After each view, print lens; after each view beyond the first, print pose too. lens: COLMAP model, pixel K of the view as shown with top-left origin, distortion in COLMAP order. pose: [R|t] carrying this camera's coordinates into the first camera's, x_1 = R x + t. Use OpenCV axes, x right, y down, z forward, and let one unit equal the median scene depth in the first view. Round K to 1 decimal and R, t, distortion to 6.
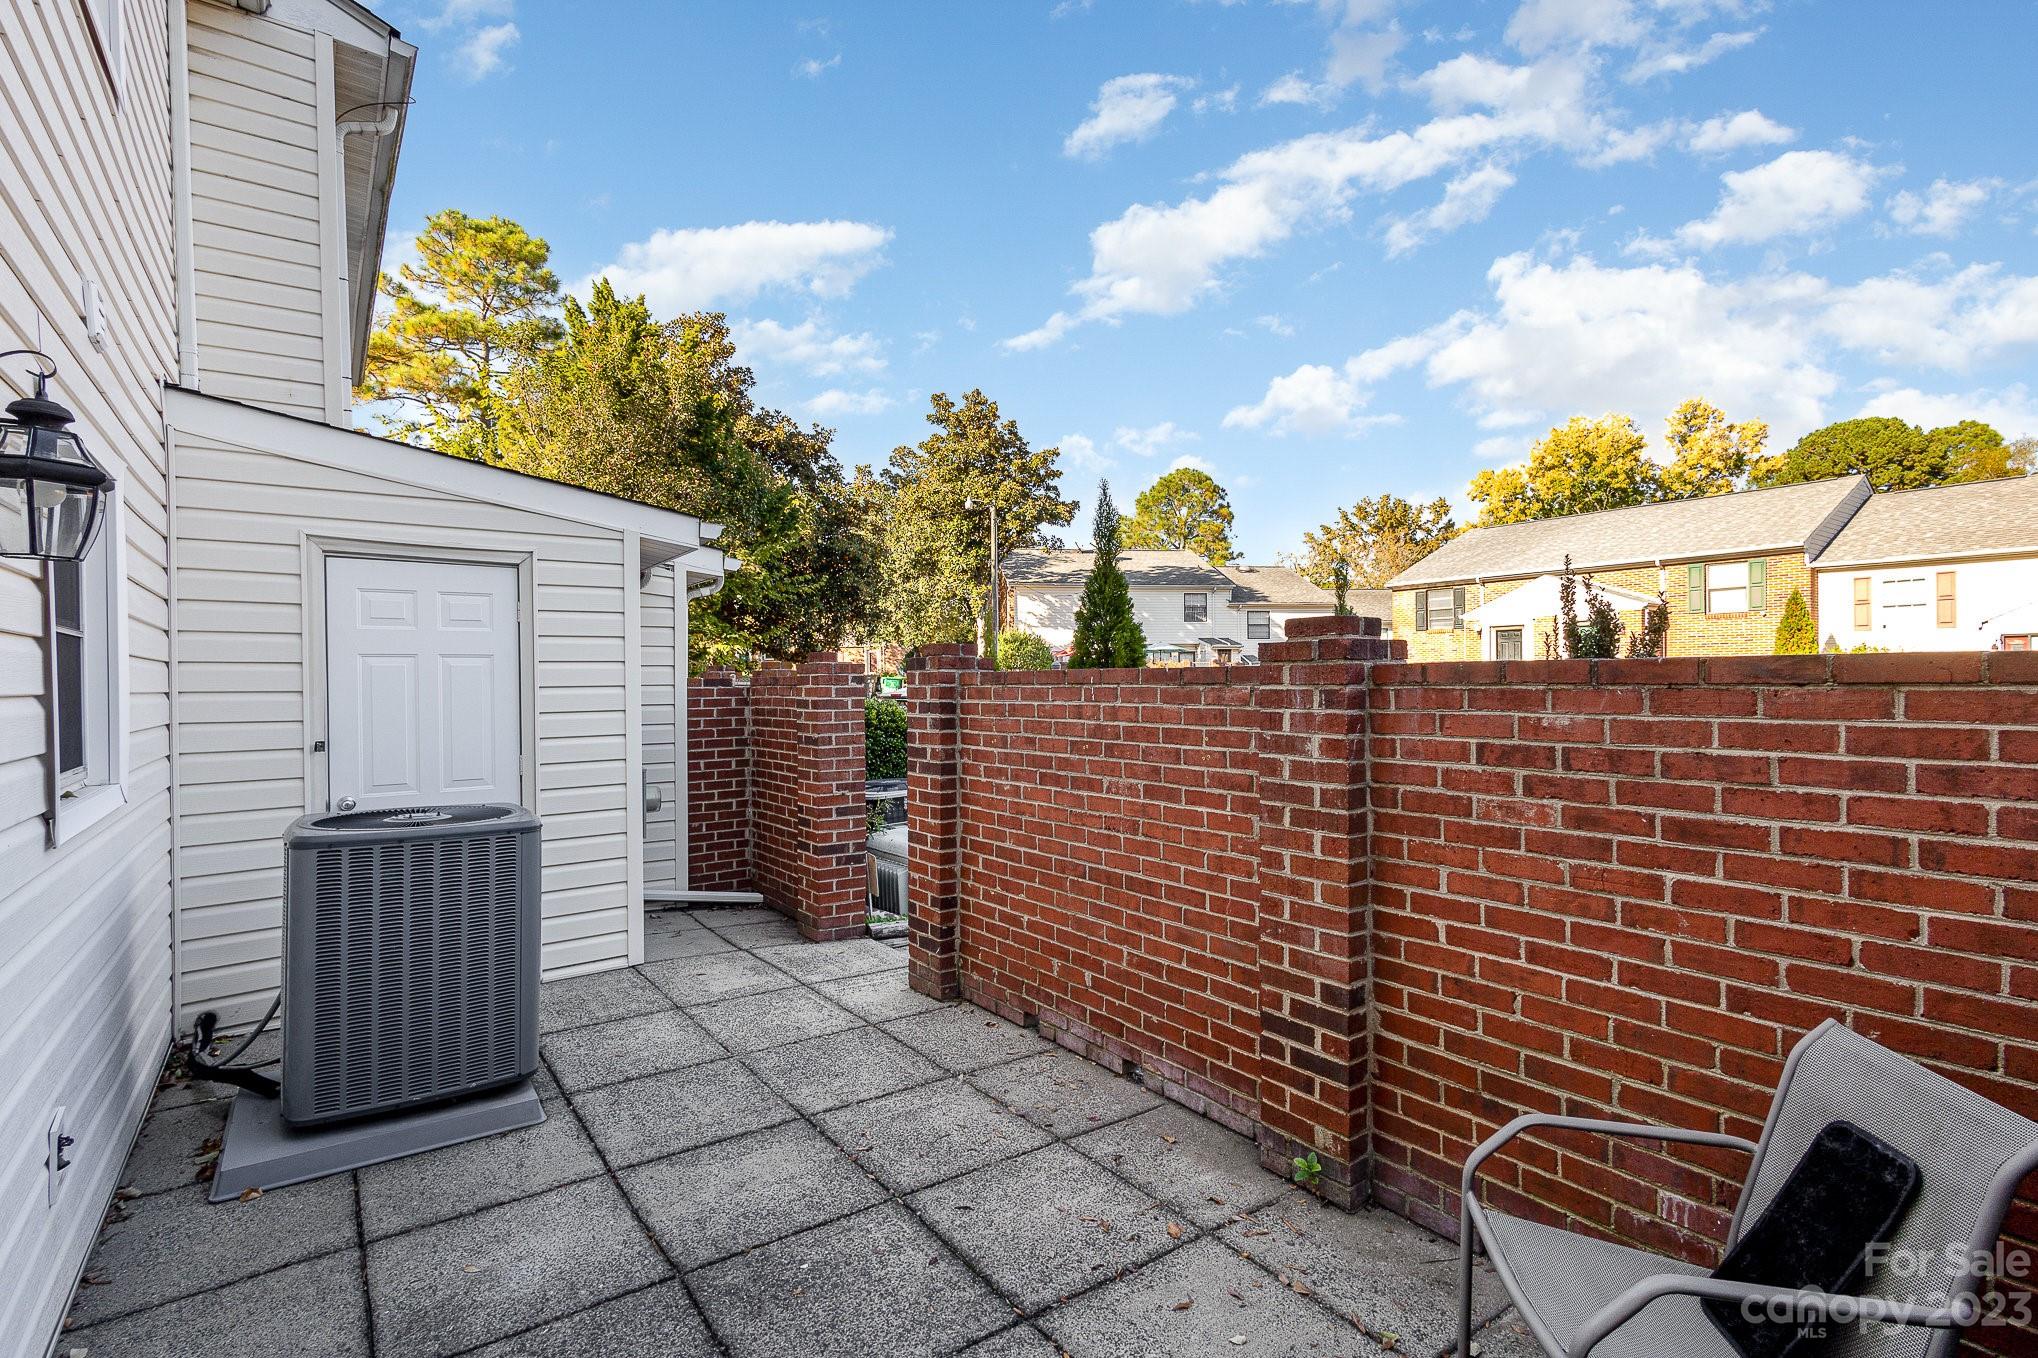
lens RADIAL K [[934.7, 0, 1017.7], [0, 934.7, 680.6], [0, 0, 1]] dist [0.010217, 0.000171]
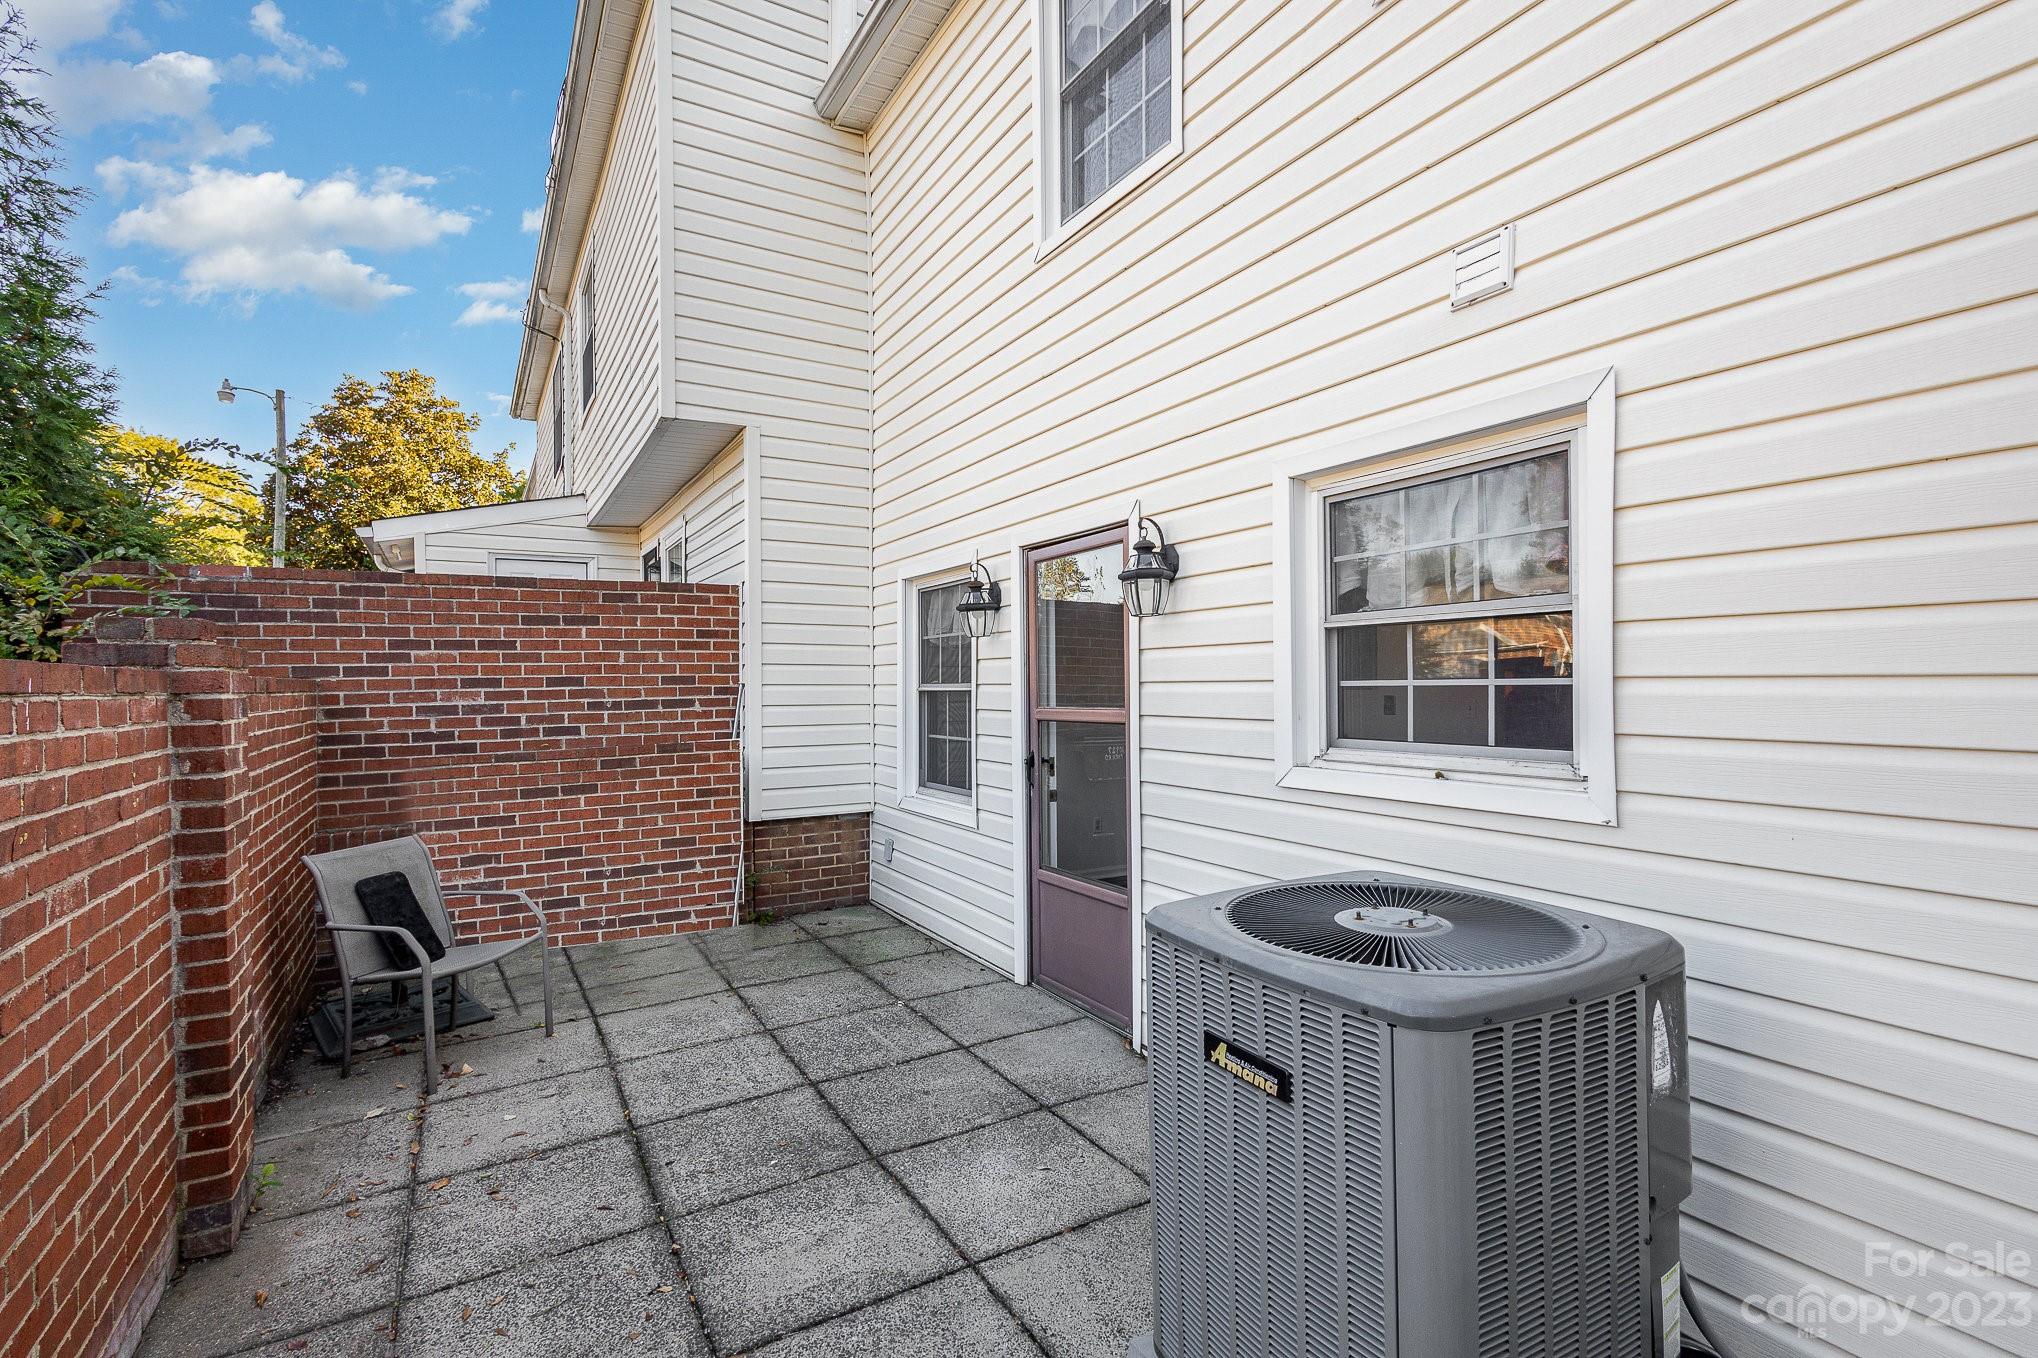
lens RADIAL K [[934.7, 0, 1025.9], [0, 934.7, 683.2], [0, 0, 1]] dist [0.010217, 0.000171]
pose [[-0.994625, 0.014249, 0.102556, -0.632739], [0.014381, 0.999896, 0.000552, 0.006777], [-0.102537, 0.002024, -0.994727, 2.008969]]
